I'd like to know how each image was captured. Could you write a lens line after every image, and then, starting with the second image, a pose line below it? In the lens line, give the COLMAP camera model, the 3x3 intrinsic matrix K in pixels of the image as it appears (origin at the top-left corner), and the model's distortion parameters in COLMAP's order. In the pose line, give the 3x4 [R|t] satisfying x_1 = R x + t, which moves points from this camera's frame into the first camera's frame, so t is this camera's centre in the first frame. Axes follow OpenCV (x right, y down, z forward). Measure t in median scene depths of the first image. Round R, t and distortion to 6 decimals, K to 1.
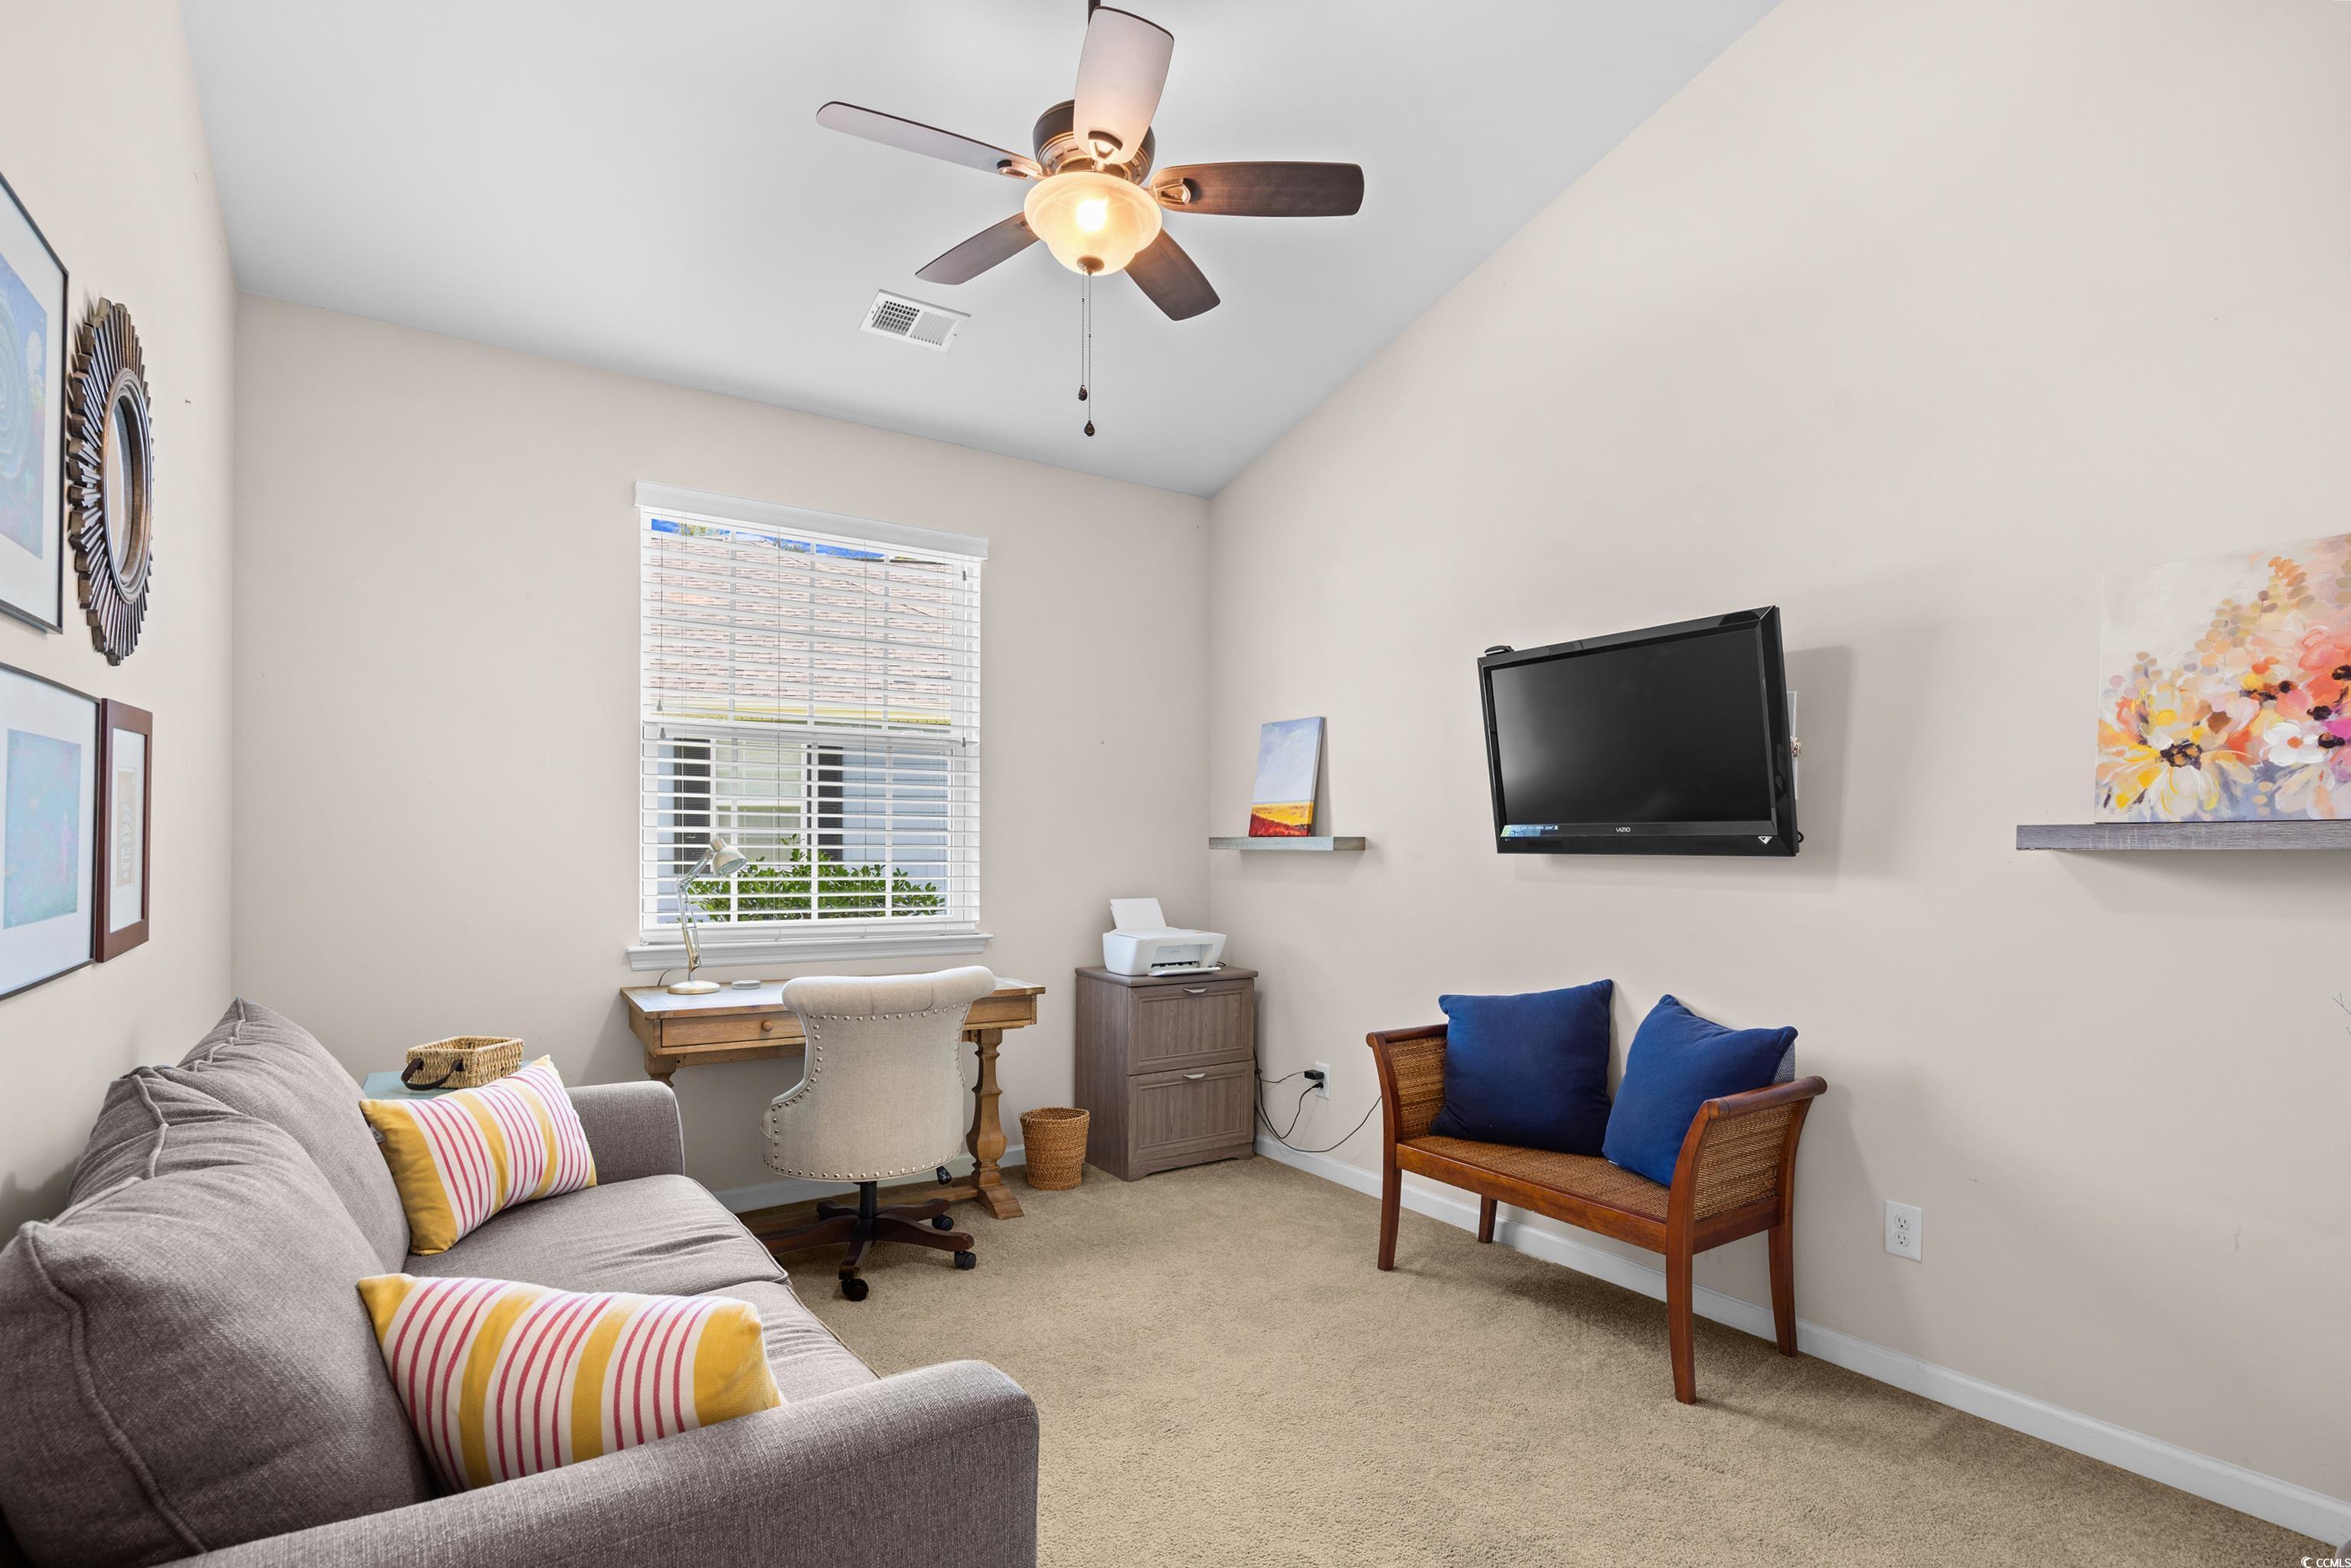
lens RADIAL K [[1097.5, 0, 1180.3], [0, 1097.5, 817.1], [0, 0, 1]] dist [-0.014938, 0.000423]
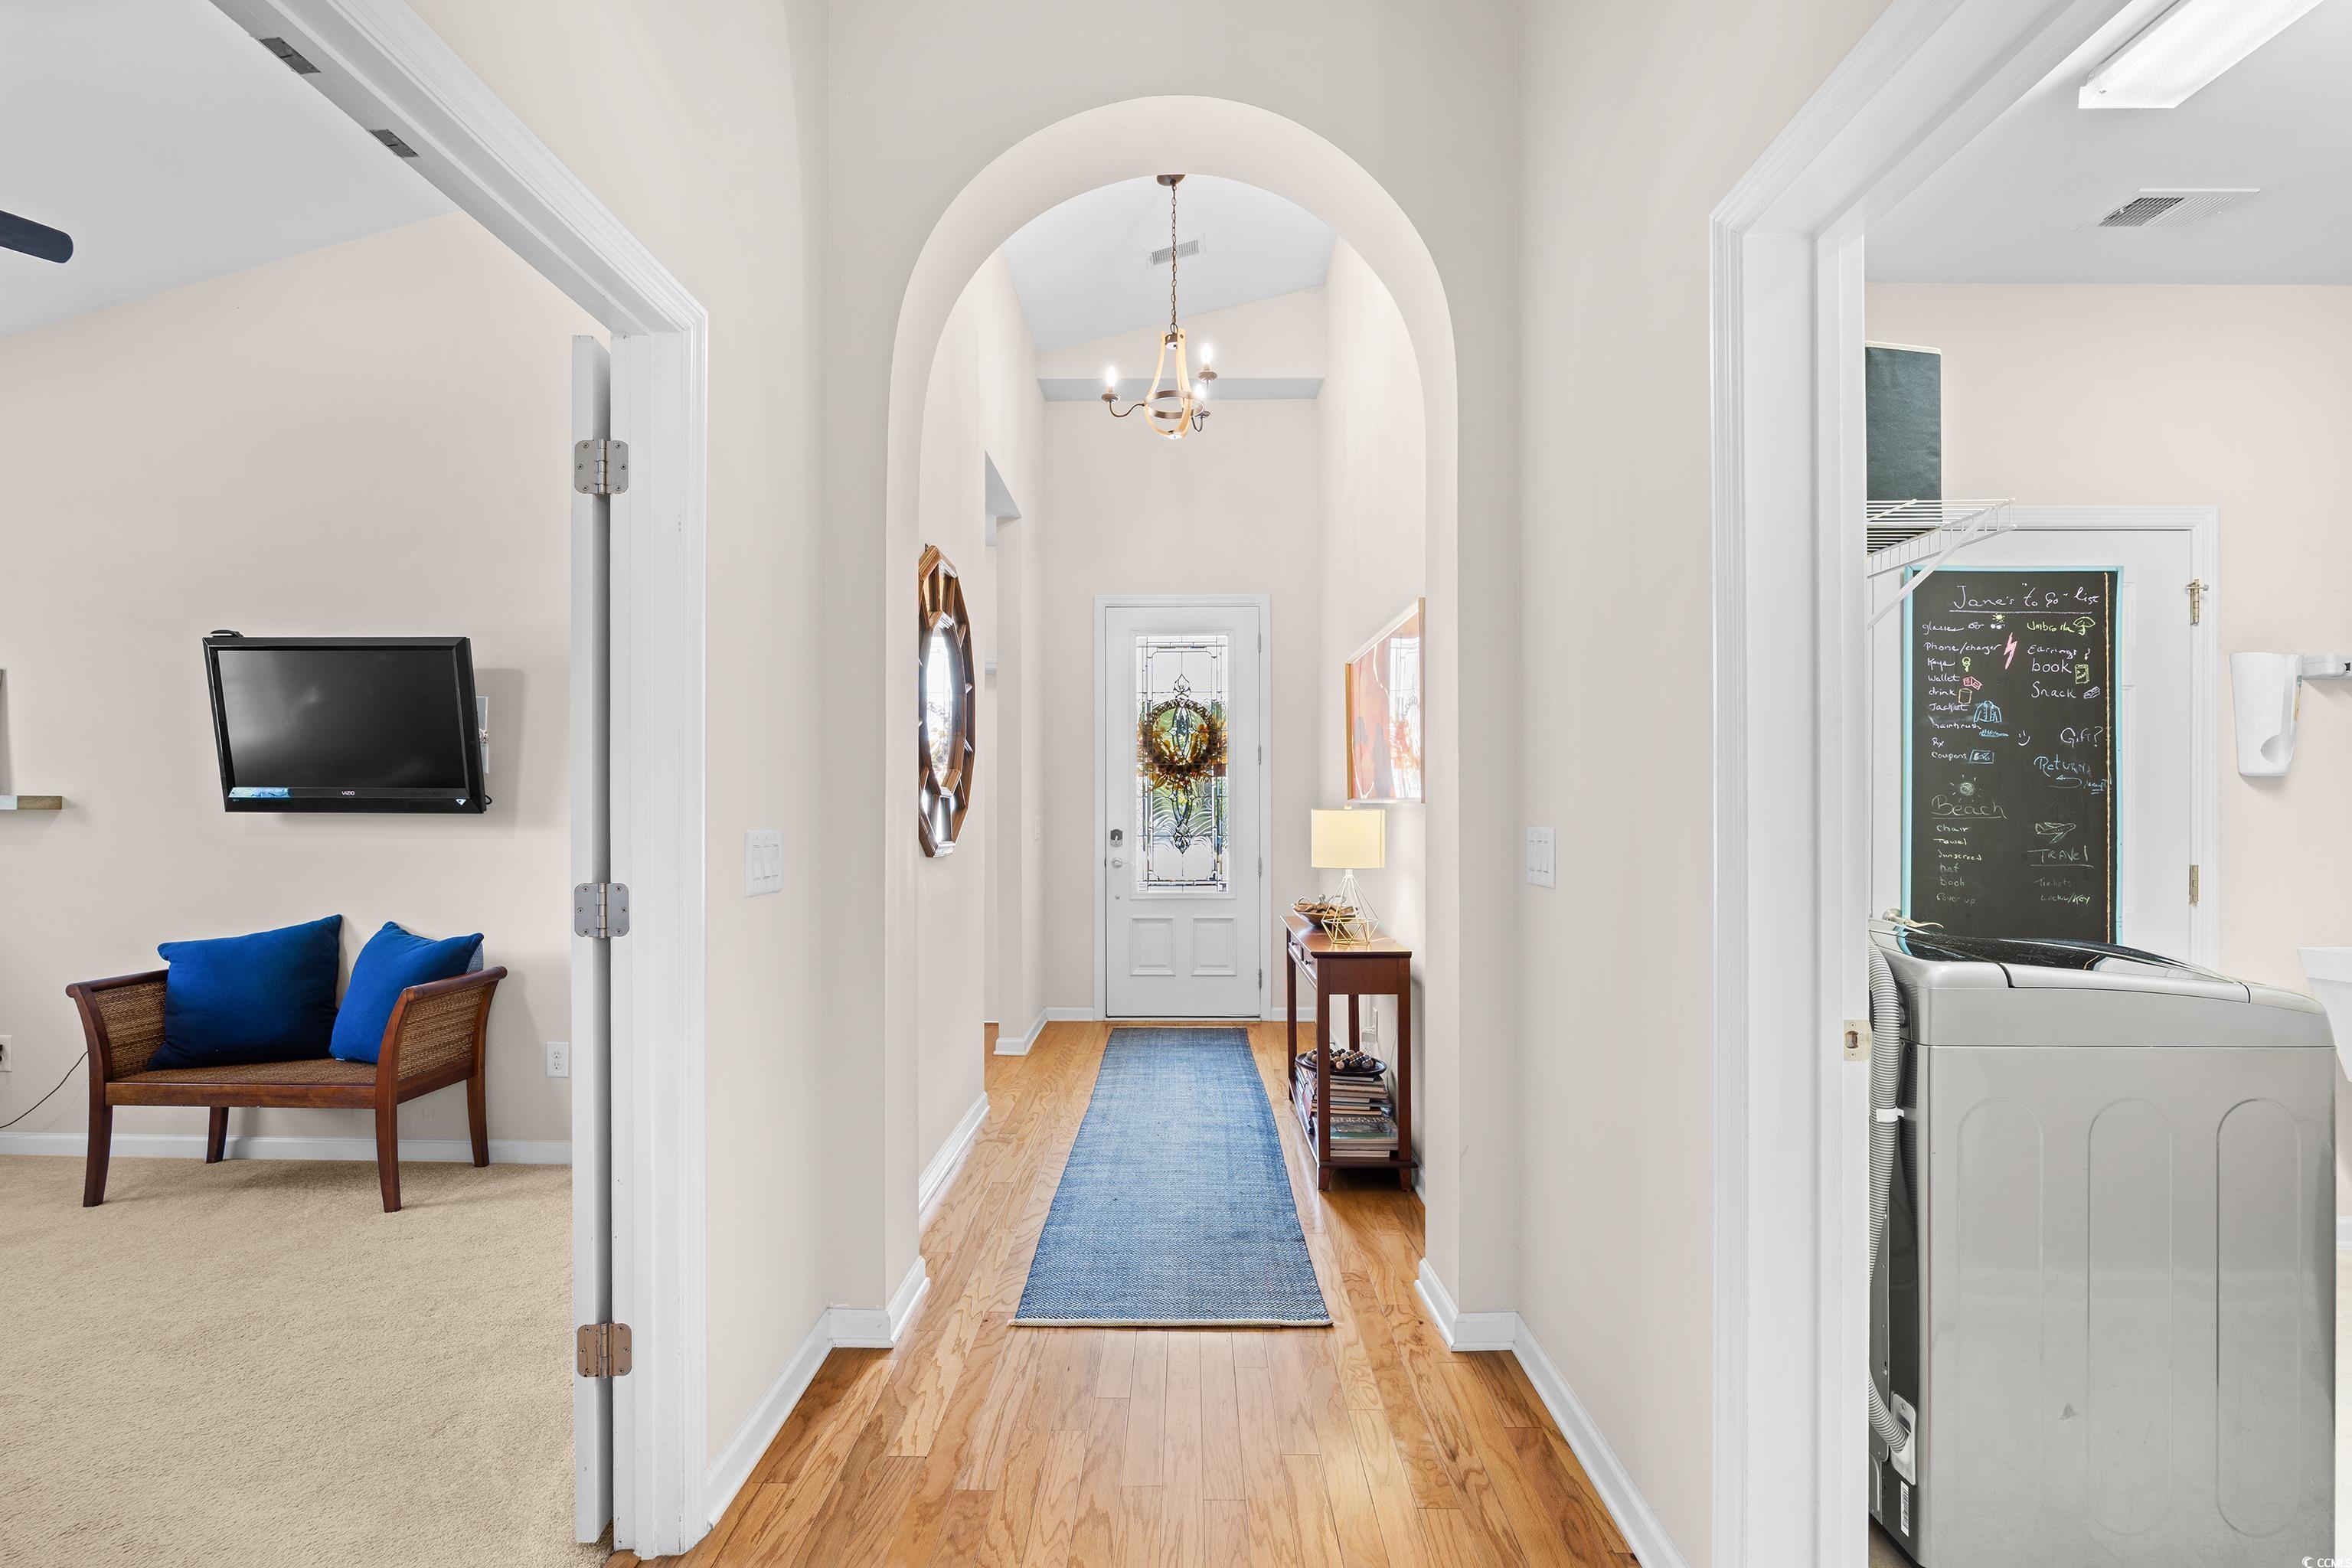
lens RADIAL K [[1097.9, 0, 1180.8], [0, 1097.9, 817.1], [0, 0, 1]] dist [-0.014938, 0.000423]
pose [[0.559539, -0.006111, 0.828782, -0.095641], [-0.024781, 0.999402, 0.024100, -0.014448], [-0.828434, -0.034023, 0.559053, -0.486676]]
